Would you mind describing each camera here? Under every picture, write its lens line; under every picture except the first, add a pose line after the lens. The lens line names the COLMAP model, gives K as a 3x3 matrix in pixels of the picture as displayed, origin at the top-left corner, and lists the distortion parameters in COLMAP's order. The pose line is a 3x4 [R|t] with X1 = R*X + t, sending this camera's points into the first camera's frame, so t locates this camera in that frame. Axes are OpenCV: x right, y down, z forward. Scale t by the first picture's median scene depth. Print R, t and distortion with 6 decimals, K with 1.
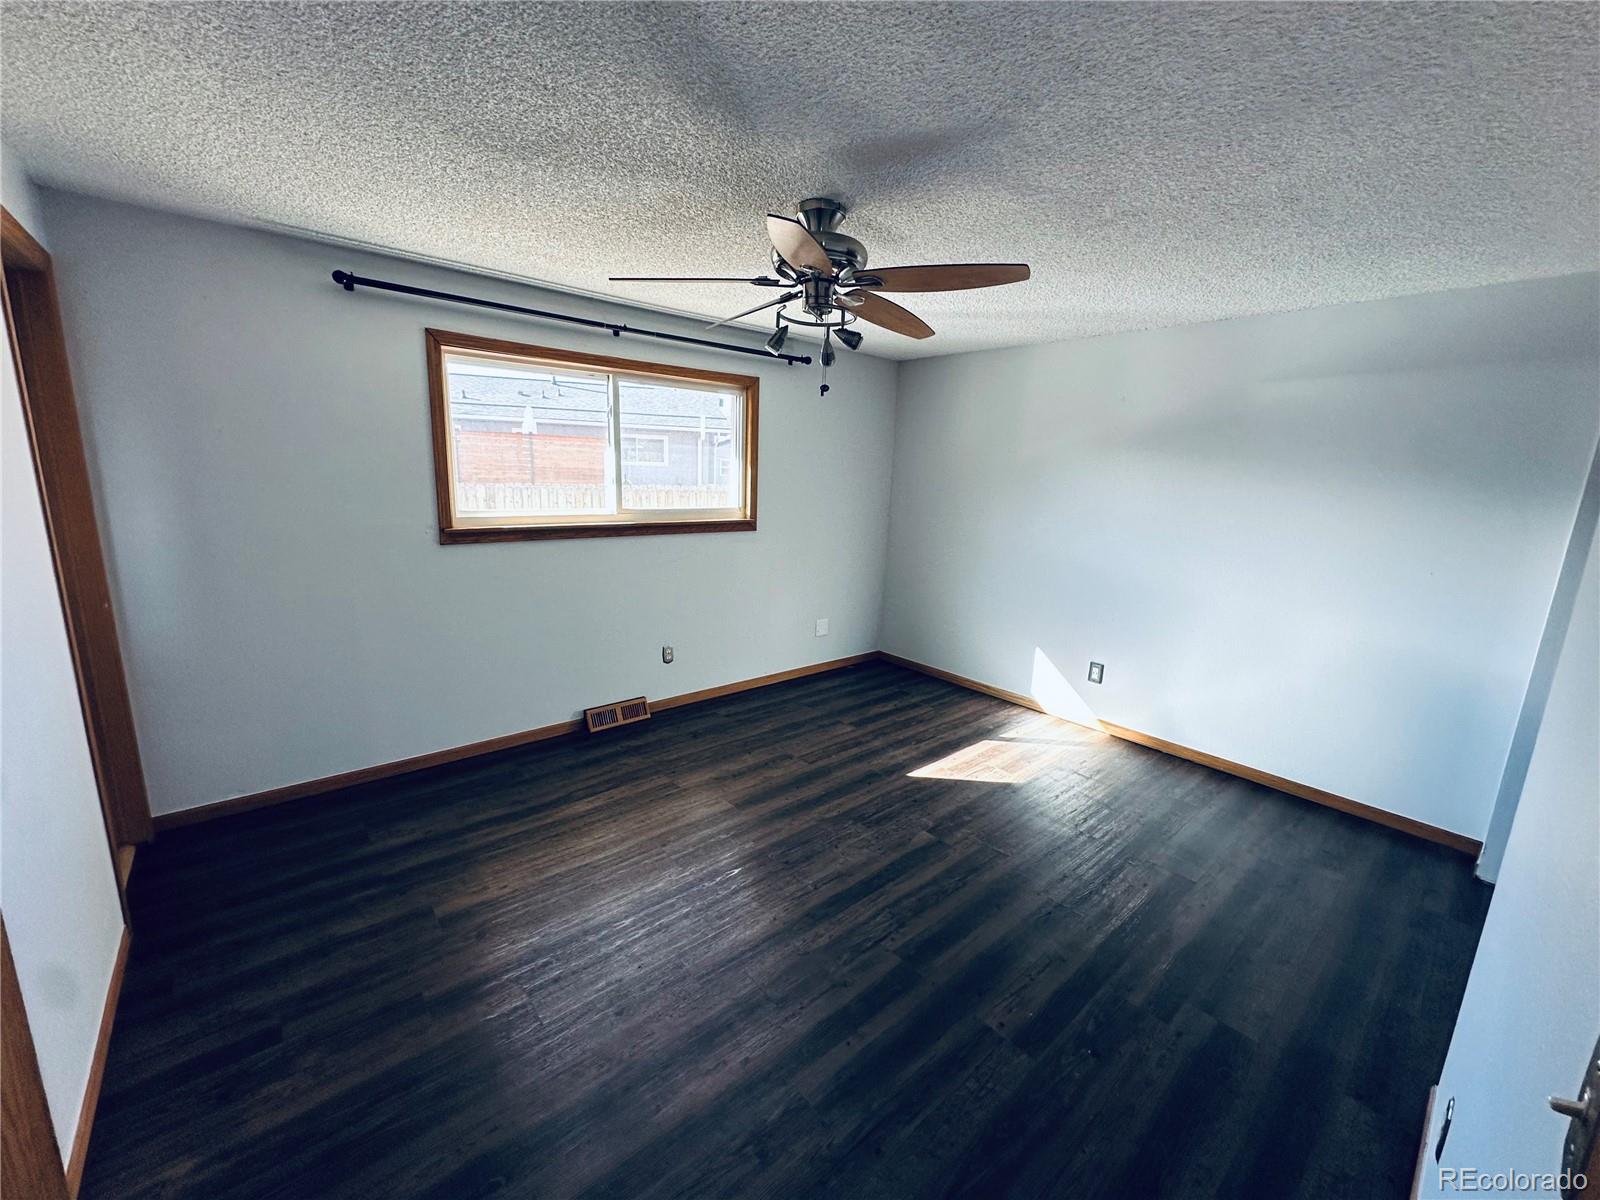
lens RADIAL K [[638.8, 0, 796.9], [0, 638.8, 599.3], [0, 0, 1]] dist [-0.001745, 0.000672]
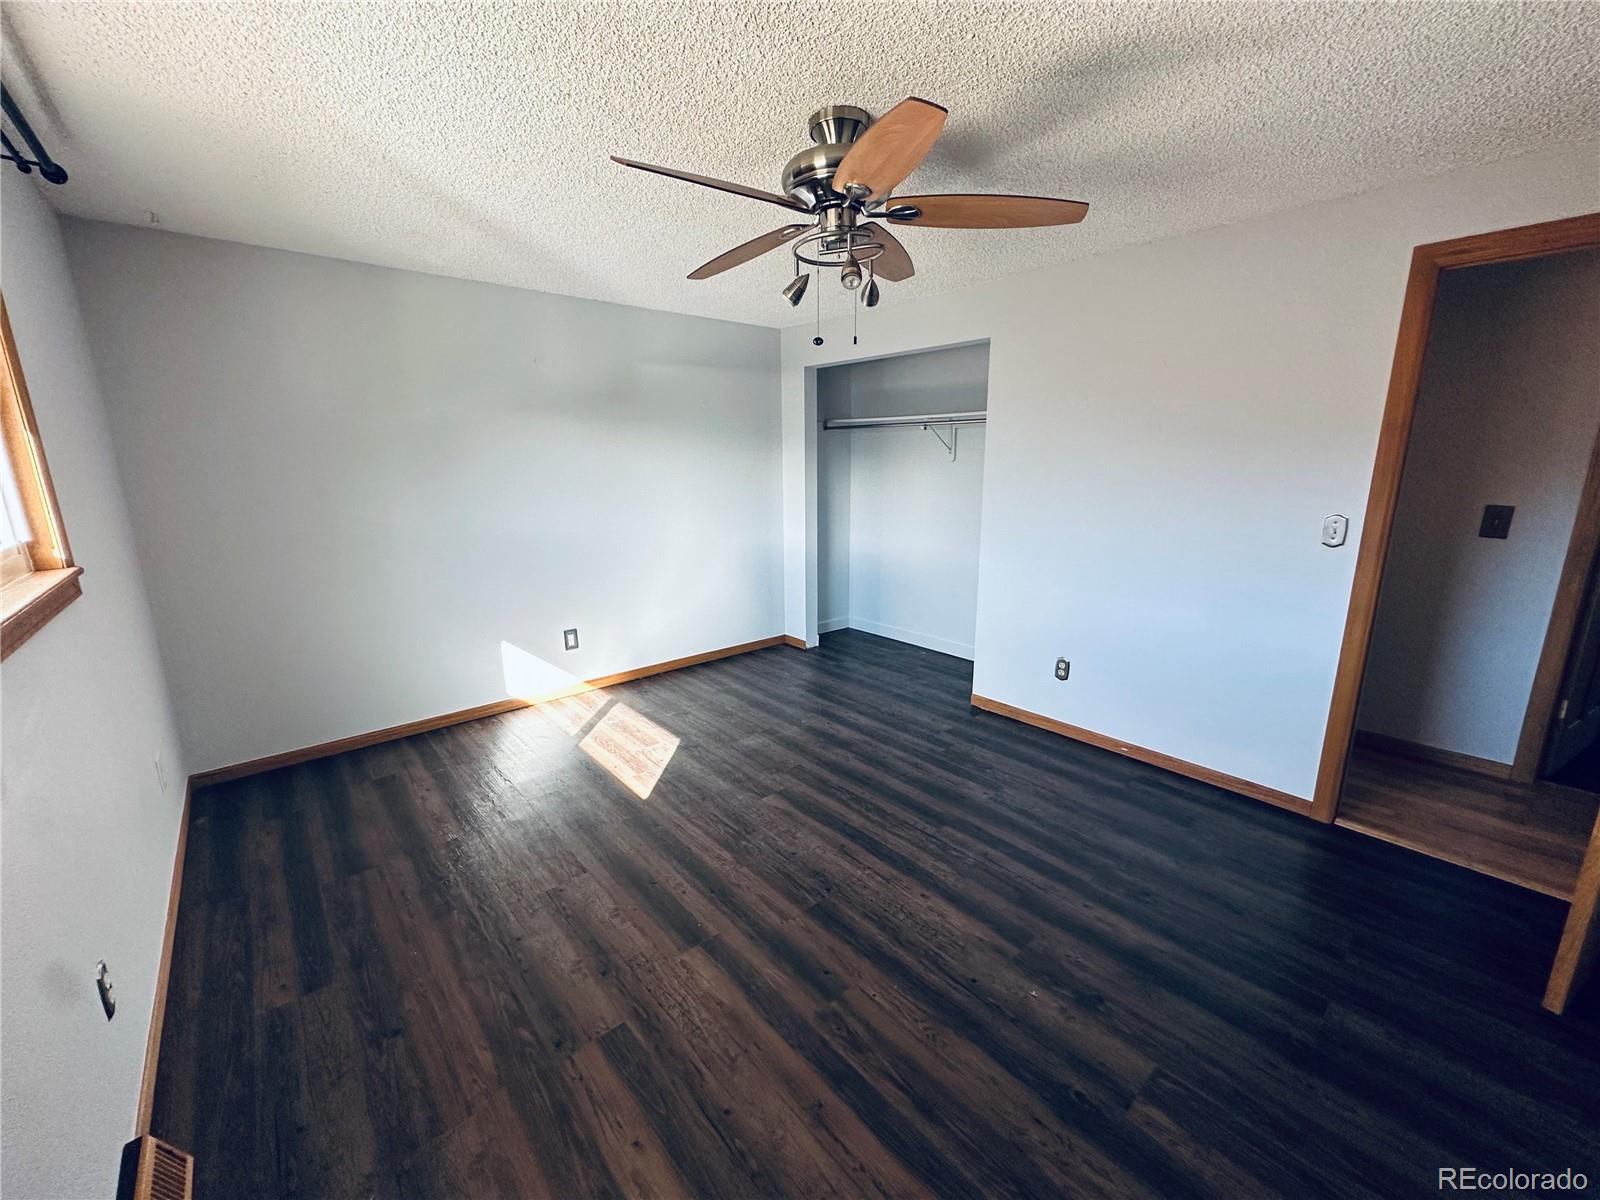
lens RADIAL K [[638.8, 0, 798.8], [0, 638.8, 598.8], [0, 0, 1]] dist [-0.001745, 0.000672]
pose [[-0.010506, -0.254824, 0.966930, -0.495976], [0.208233, 0.945227, 0.251367, -0.124465], [-0.978023, 0.203988, 0.043132, 0.604097]]
